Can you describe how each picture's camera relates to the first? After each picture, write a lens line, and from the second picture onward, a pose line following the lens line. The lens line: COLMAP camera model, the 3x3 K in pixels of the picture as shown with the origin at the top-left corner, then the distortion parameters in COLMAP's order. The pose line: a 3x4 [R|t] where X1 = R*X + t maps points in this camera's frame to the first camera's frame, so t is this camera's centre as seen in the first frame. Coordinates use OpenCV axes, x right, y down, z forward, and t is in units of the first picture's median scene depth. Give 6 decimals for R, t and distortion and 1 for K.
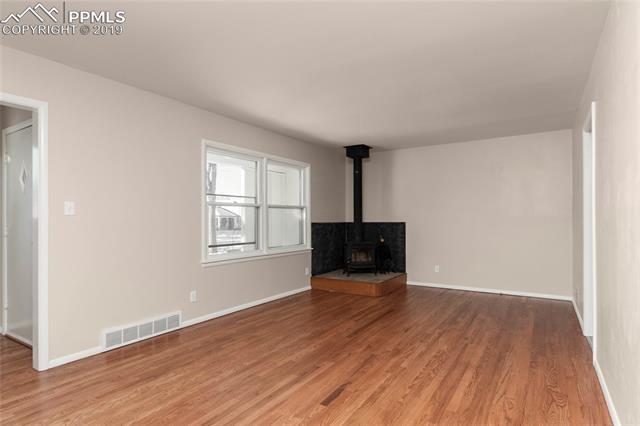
lens RADIAL K [[350.9, 0, 320.0], [0, 350.9, 213.0], [0, 0, 1]] dist [-0.000172, 0.000091]
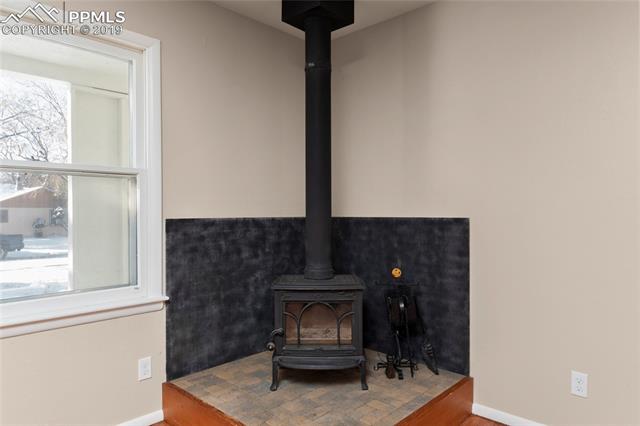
lens RADIAL K [[411.5, 0, 320.0], [0, 411.5, 213.0], [0, 0, 1]] dist [-0.000123, -0.000139]
pose [[0.981734, -0.000730, -0.190256, 0.183568], [0.004234, 0.999829, 0.018013, 0.014208], [0.190211, -0.018489, 0.981569, 0.613210]]
